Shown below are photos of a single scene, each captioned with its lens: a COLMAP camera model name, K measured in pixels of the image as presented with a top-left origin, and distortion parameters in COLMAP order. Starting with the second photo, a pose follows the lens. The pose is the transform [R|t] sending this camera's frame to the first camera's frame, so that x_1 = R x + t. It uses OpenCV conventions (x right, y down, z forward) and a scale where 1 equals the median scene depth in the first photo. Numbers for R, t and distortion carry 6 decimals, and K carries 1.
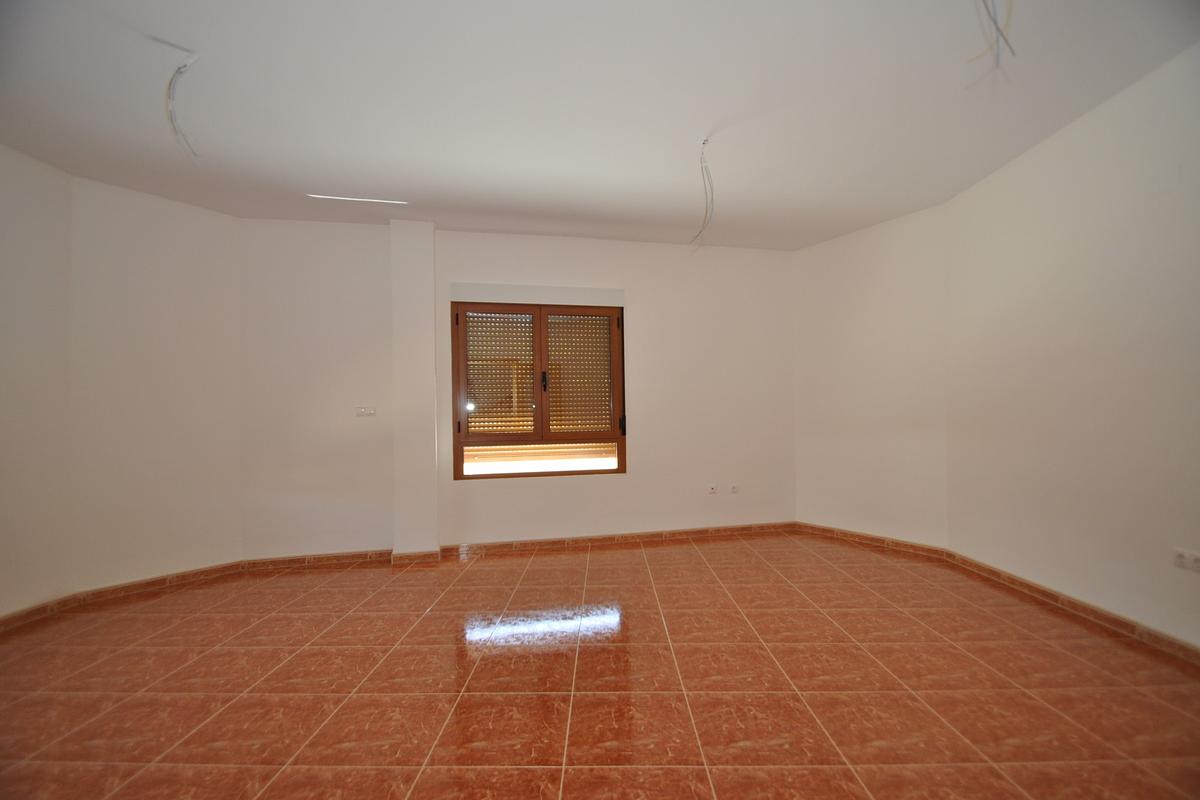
lens RADIAL K [[530.0, 0, 601.7], [0, 530.0, 397.6], [0, 0, 1]] dist [-0.002088, -0.004261]
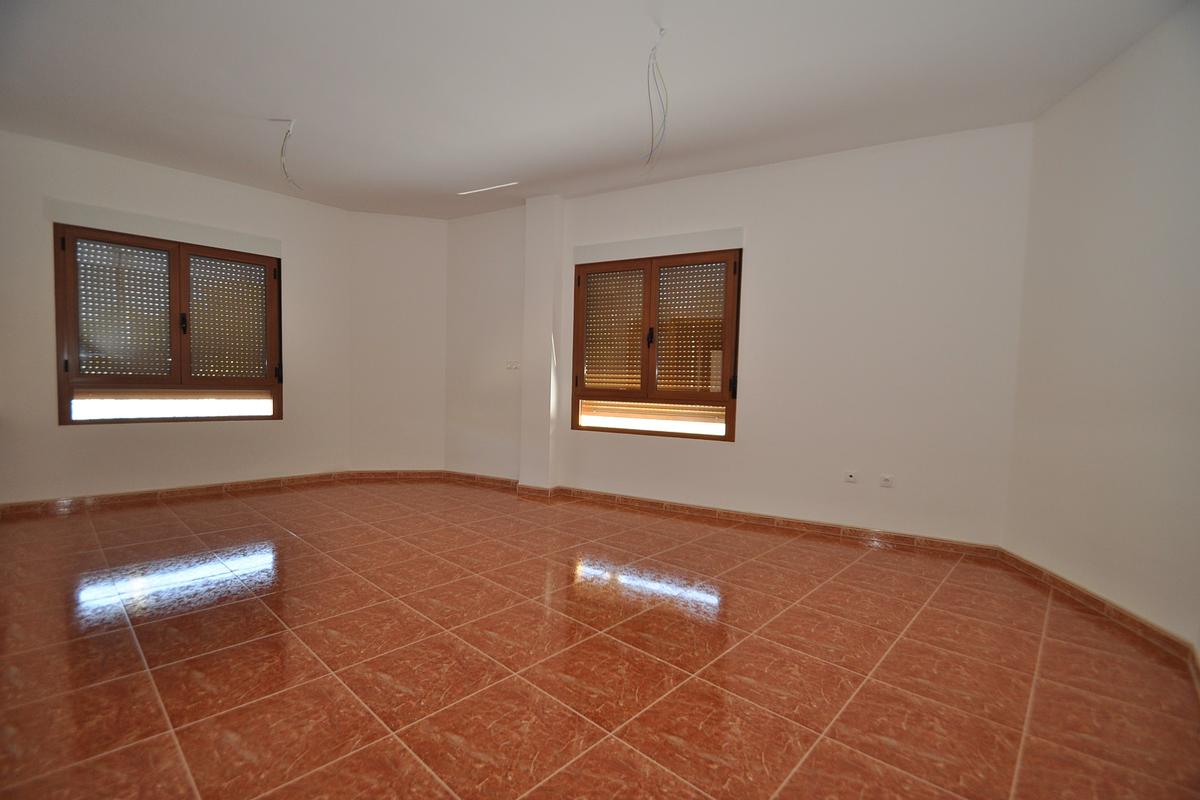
lens RADIAL K [[530.0, 0, 599.7], [0, 530.0, 395.3], [0, 0, 1]] dist [-0.002088, -0.004261]
pose [[0.742551, 0.053357, -0.667661, 0.480527], [-0.013964, 0.997839, 0.064213, 0.013380], [0.669644, -0.038358, 0.741691, 0.217970]]
